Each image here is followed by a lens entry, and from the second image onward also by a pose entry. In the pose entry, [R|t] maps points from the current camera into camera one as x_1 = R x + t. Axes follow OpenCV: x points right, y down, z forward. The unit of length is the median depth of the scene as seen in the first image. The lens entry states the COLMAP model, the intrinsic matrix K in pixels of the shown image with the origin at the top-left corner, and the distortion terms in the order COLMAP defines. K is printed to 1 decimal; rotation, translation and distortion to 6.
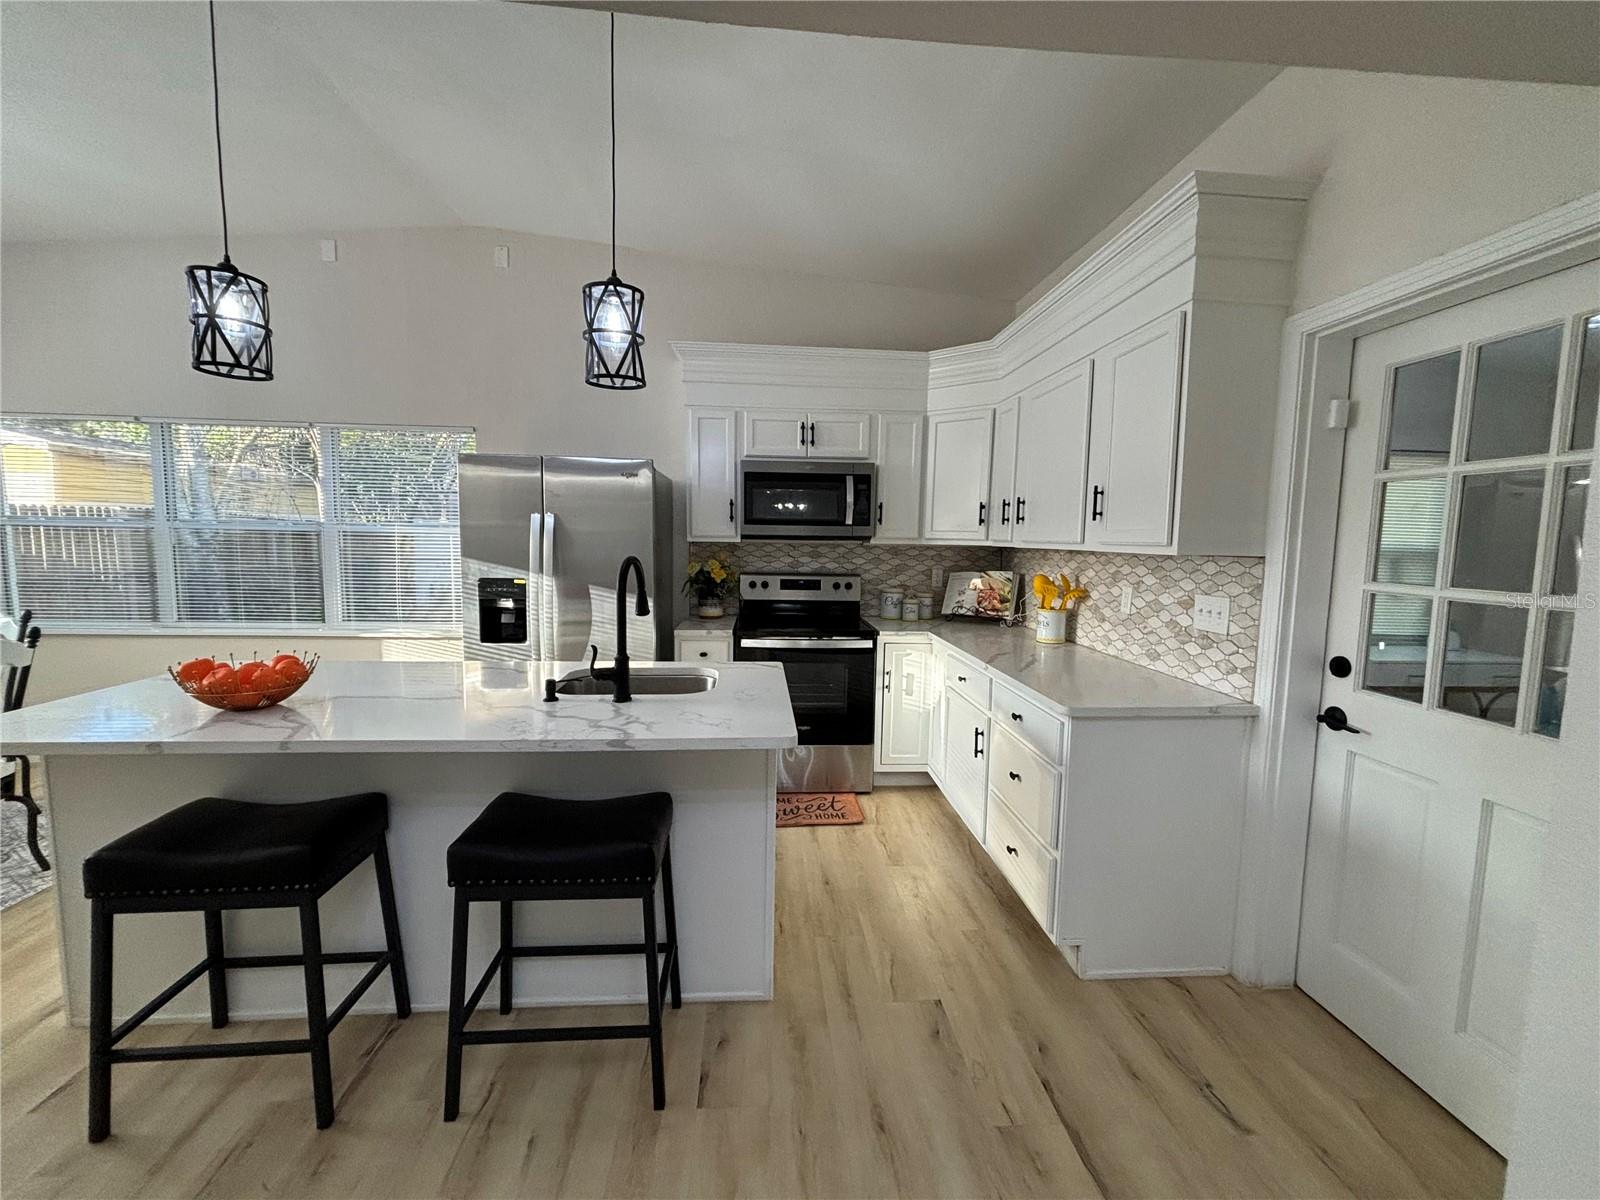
lens RADIAL K [[648.3, 0, 802.0], [0, 648.3, 601.4], [0, 0, 1]] dist [-0.001178, 0.001494]
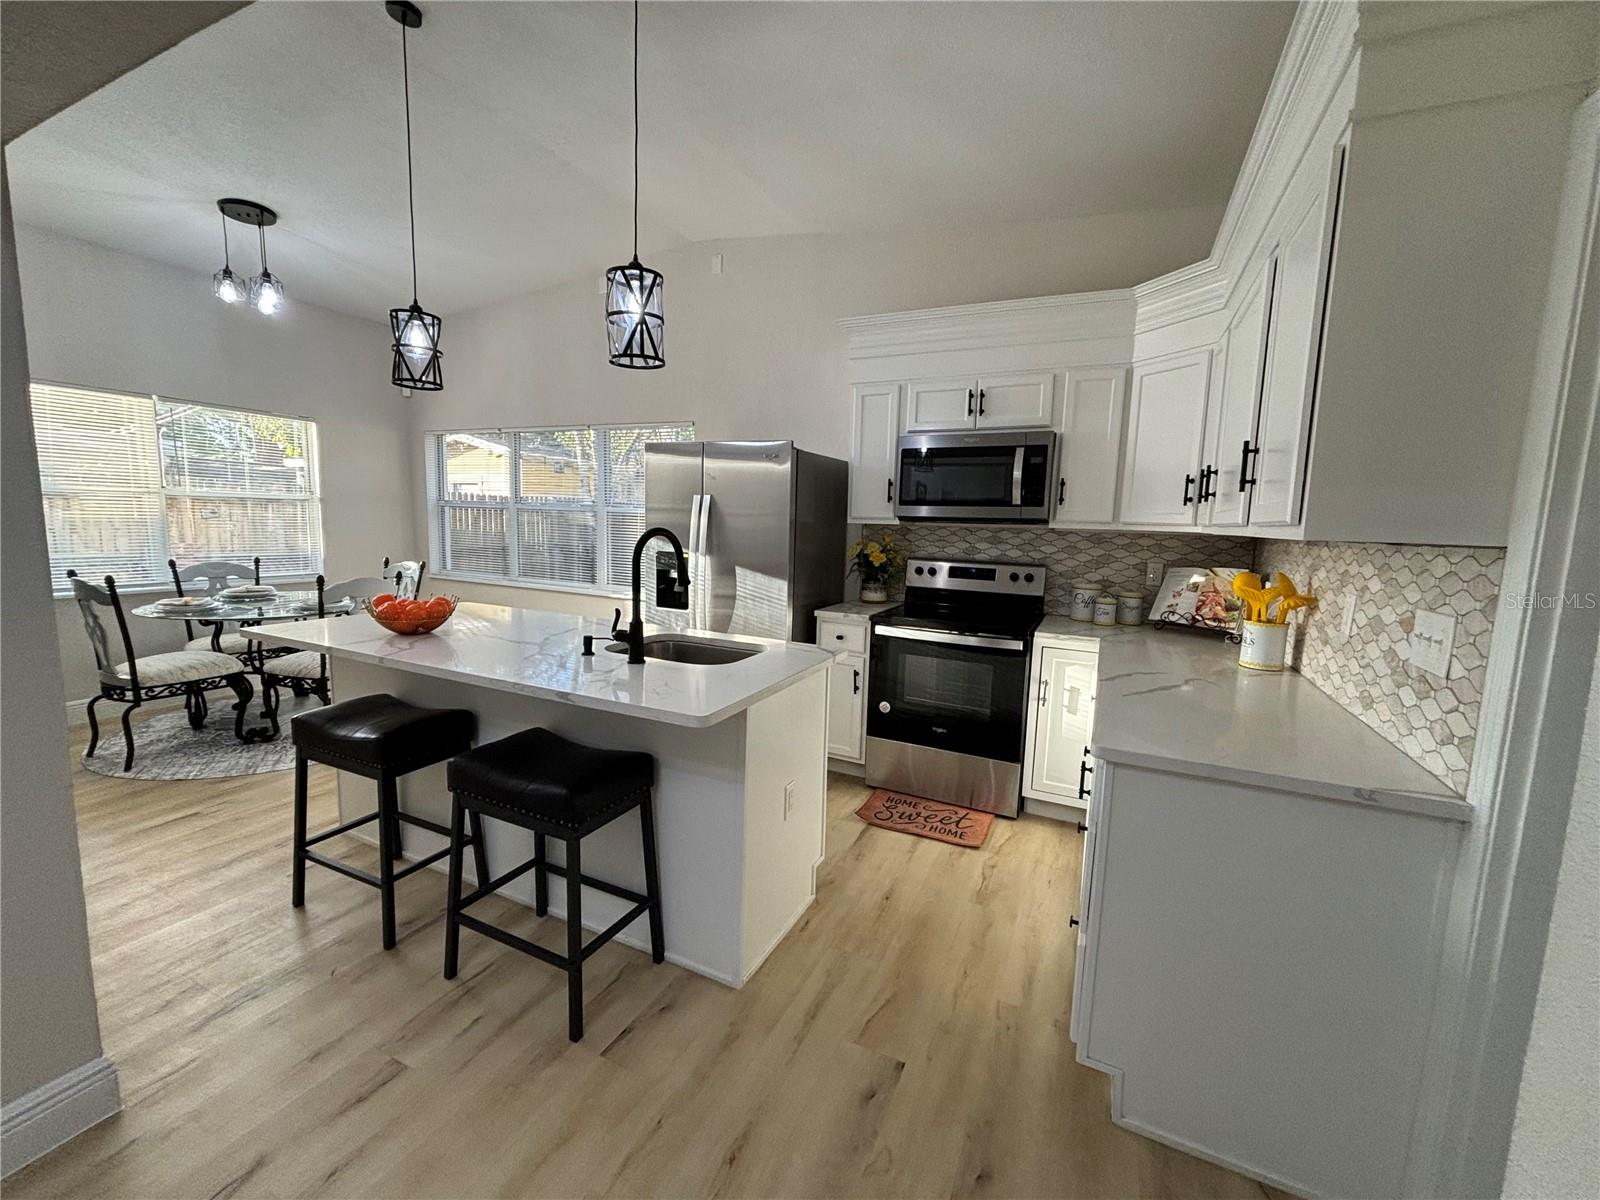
lens RADIAL K [[648.3, 0, 799.2], [0, 648.3, 600.4], [0, 0, 1]] dist [-0.001178, 0.001494]
pose [[0.865194, 0.071606, -0.496298, 0.294417], [-0.065474, 0.997410, 0.029766, 0.000653], [0.497144, 0.006741, 0.867642, 0.126707]]
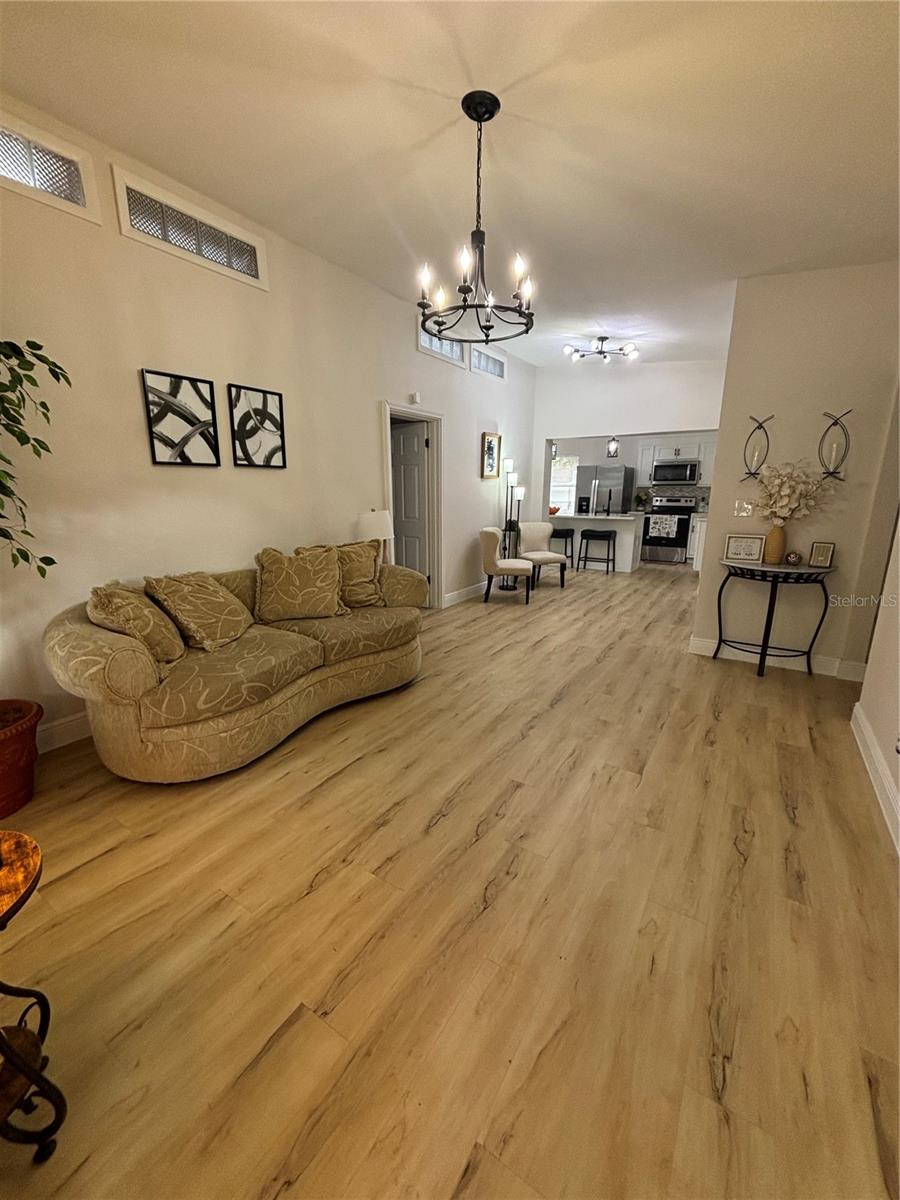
lens RADIAL K [[486.2, 0, 449.3], [0, 486.2, 601.5], [0, 0, 1]] dist [-0.001178, 0.001494]
pose [[0.802583, 0.120298, -0.584285, 0.690831], [-0.049745, 0.989541, 0.135406, 0.237760], [0.594463, -0.079610, 0.800173, -1.925539]]
